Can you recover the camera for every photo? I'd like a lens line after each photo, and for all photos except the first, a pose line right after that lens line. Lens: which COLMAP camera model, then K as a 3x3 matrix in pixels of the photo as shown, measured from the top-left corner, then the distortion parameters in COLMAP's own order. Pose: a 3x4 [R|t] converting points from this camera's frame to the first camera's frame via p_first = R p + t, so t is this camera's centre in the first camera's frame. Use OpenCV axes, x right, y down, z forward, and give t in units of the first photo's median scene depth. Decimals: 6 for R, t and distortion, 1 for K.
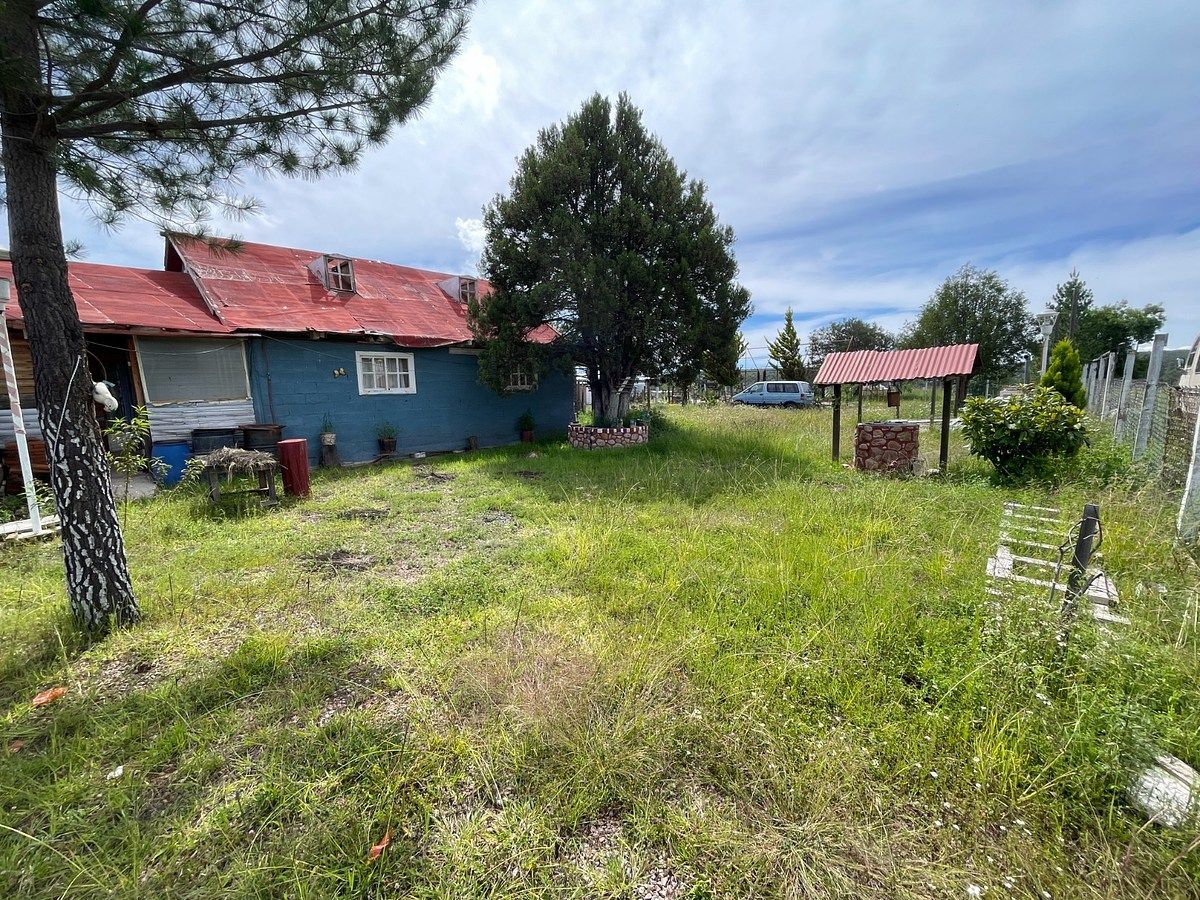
lens RADIAL K [[486.2, 0, 599.8], [0, 486.2, 458.1], [0, 0, 1]] dist [0.001244, 0.000143]
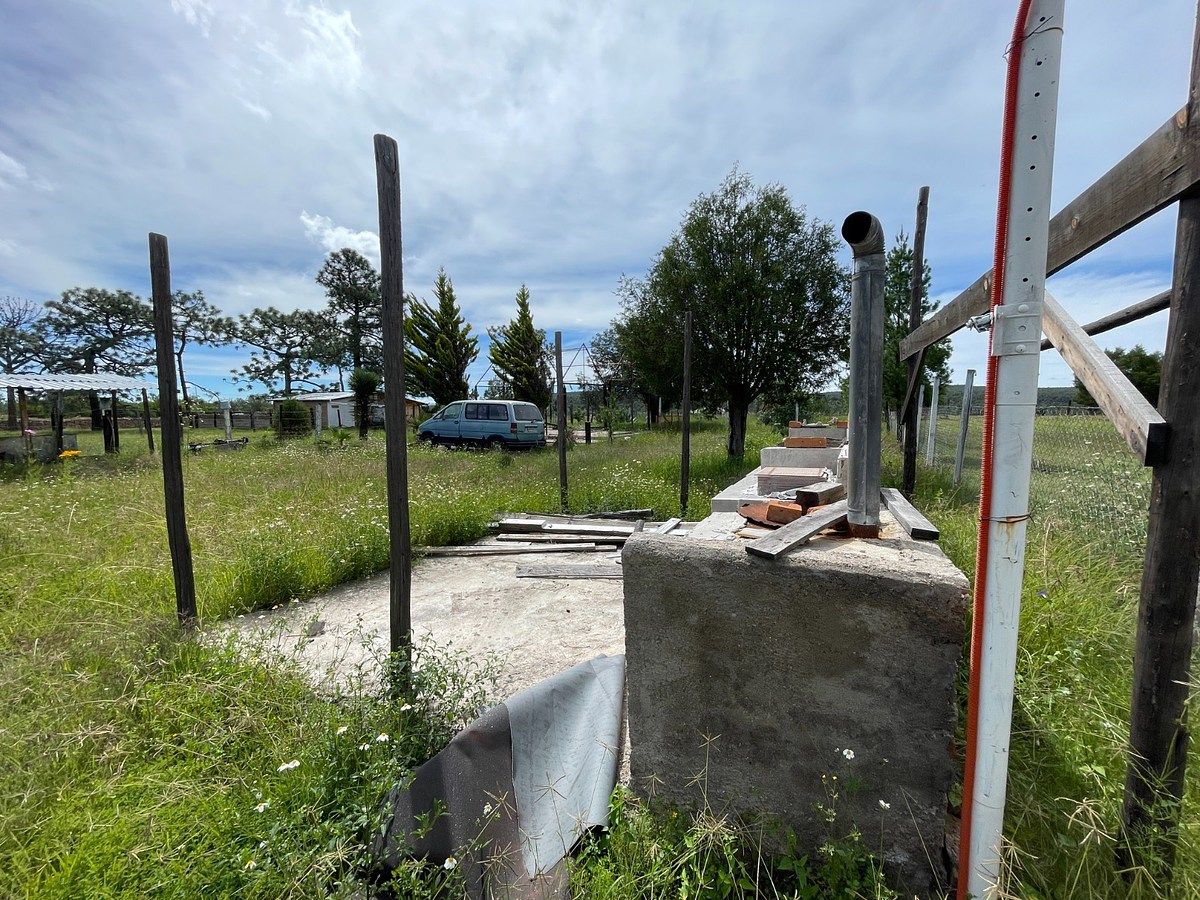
lens RADIAL K [[482.8, 0, 600.1], [0, 482.8, 446.7], [0, 0, 1]] dist [-0.003459, 0.000210]
pose [[0.967135, -0.002061, 0.254254, 0.326342], [0.018032, 0.998005, -0.060502, -0.060043], [-0.253622, 0.063099, 0.965243, 0.380808]]
